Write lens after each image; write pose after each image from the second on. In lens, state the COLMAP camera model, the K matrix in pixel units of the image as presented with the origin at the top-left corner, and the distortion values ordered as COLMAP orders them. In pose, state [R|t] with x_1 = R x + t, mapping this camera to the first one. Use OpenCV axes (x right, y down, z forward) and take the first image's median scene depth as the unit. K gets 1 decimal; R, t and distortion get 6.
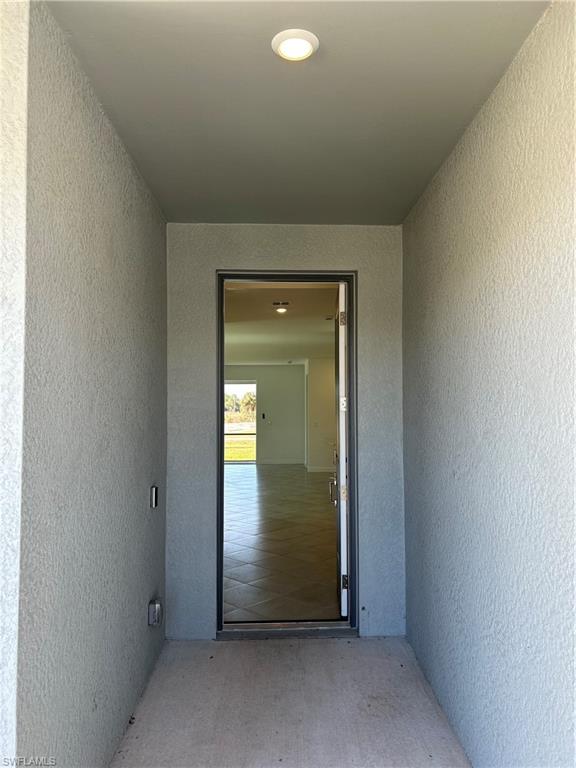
lens RADIAL K [[572.6, 0, 288.0], [0, 572.6, 384.0], [0, 0, 1]] dist [-0.028514, 0.003744]
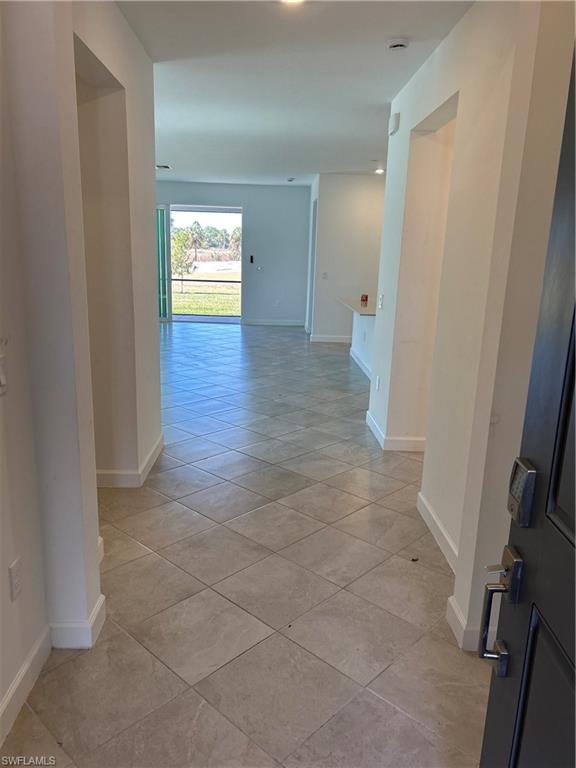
lens RADIAL K [[572.6, 0, 288.0], [0, 572.6, 384.0], [0, 0, 1]] dist [-0.028514, 0.003744]
pose [[0.999394, 0.028411, 0.020093, -0.005705], [-0.032848, 0.960810, 0.275255, 0.006970], [-0.011485, -0.275748, 0.961161, 0.243487]]
